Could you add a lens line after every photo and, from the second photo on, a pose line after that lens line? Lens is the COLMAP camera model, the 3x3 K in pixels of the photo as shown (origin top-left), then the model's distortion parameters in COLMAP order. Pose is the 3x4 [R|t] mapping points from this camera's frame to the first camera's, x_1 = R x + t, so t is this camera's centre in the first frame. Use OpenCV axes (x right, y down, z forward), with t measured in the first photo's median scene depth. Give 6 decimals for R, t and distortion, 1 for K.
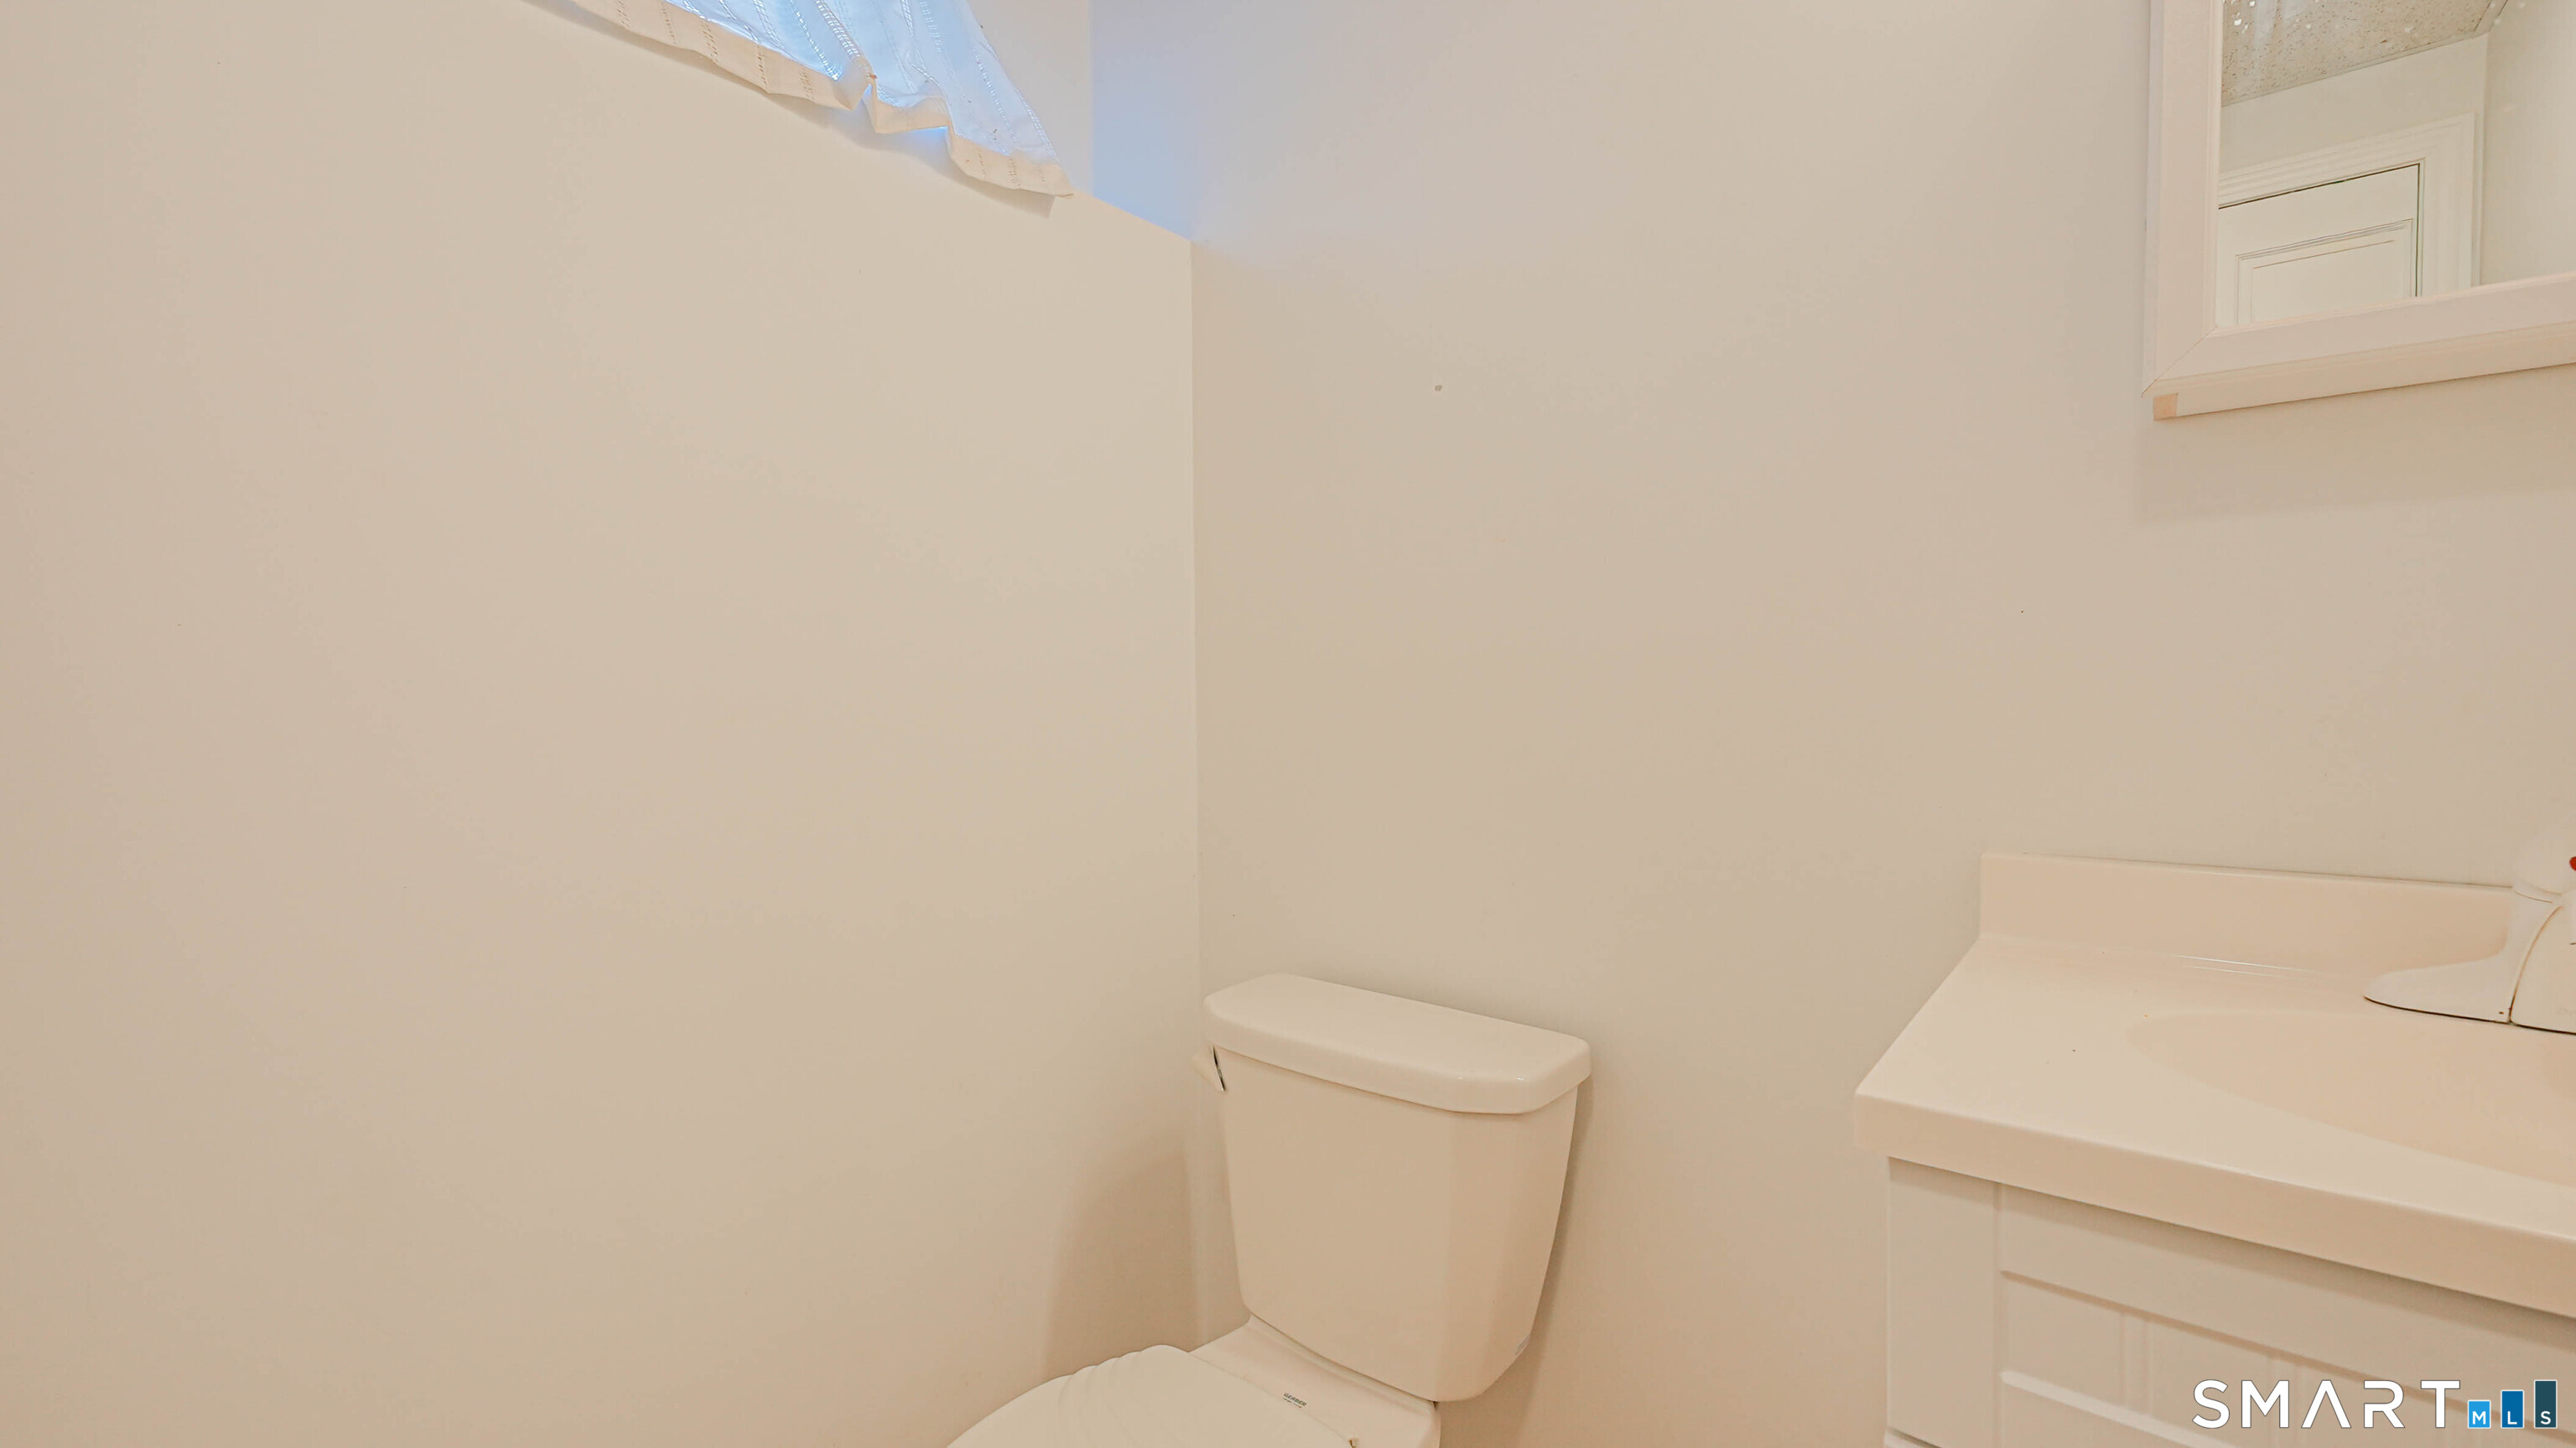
lens RADIAL K [[1049.9, 0, 1288.0], [0, 1049.9, 724.0], [0, 0, 1]] dist [0.033760, -0.000188]
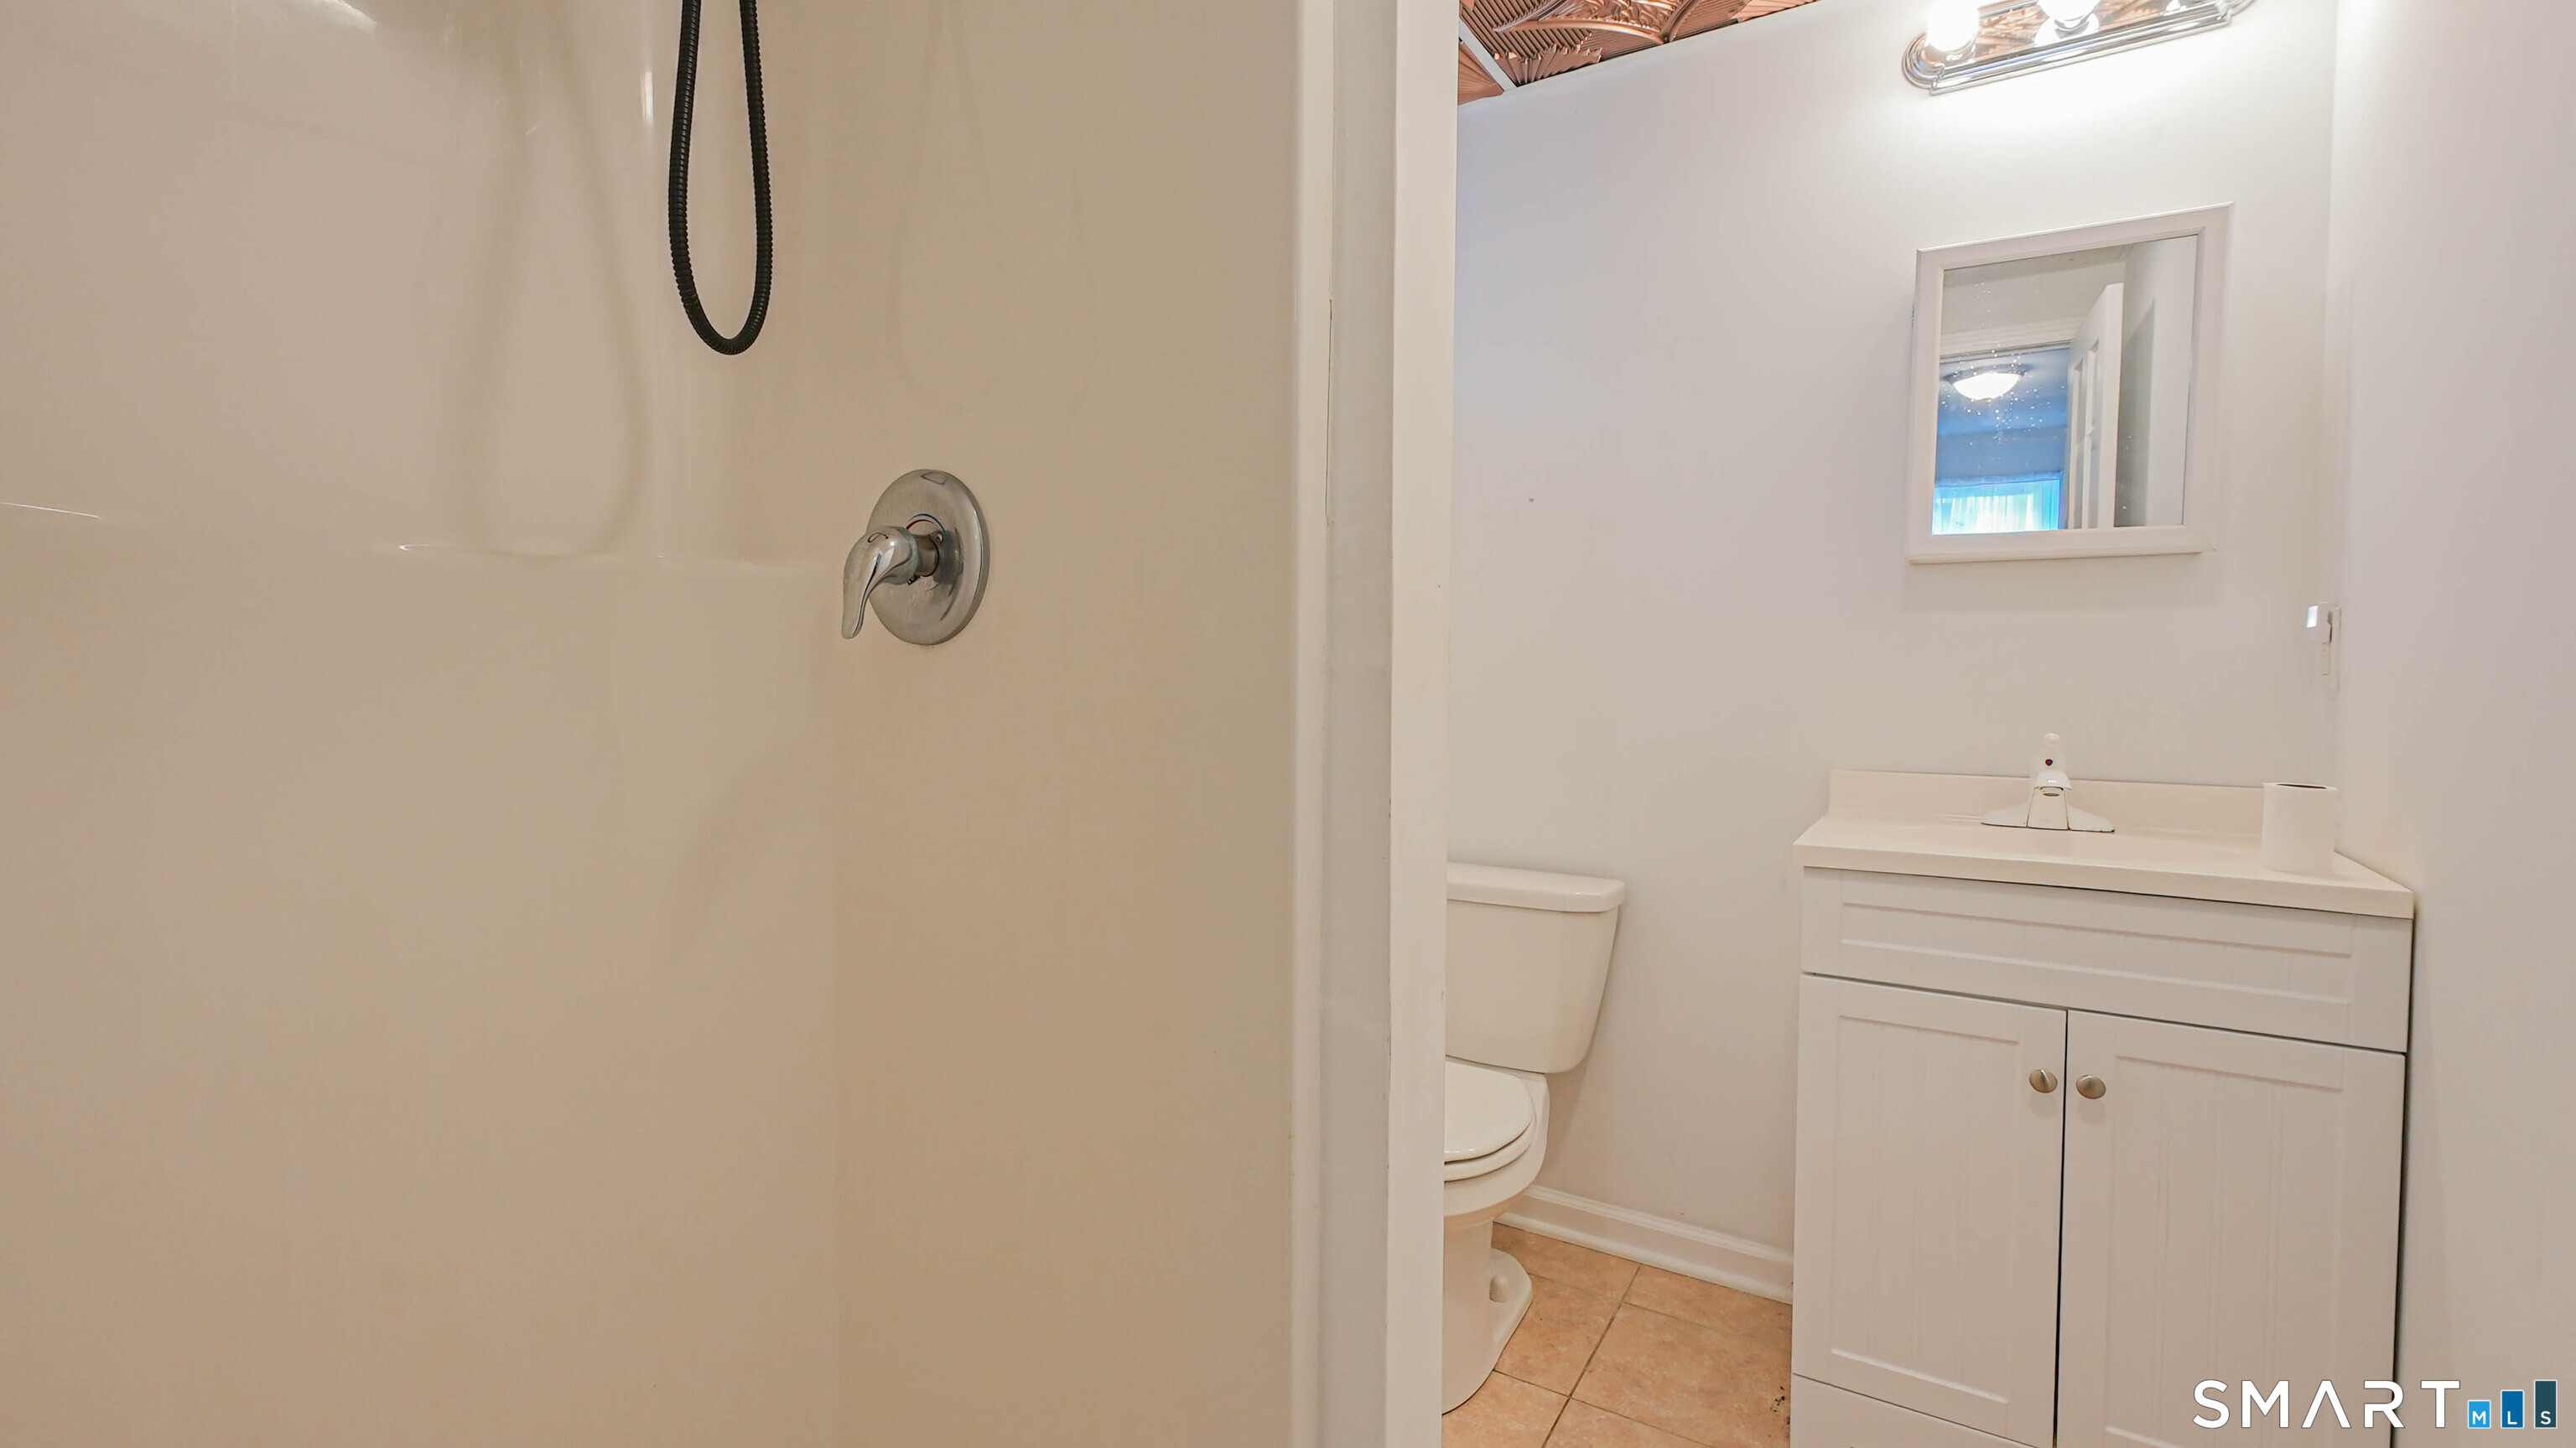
lens RADIAL K [[1049.9, 0, 1288.0], [0, 1049.9, 724.0], [0, 0, 1]] dist [0.033760, -0.000188]
pose [[0.993575, 0.011821, 0.112560, -0.512594], [-0.012366, 0.999915, 0.004144, 0.043810], [-0.112501, -0.005510, 0.993636, -0.734325]]
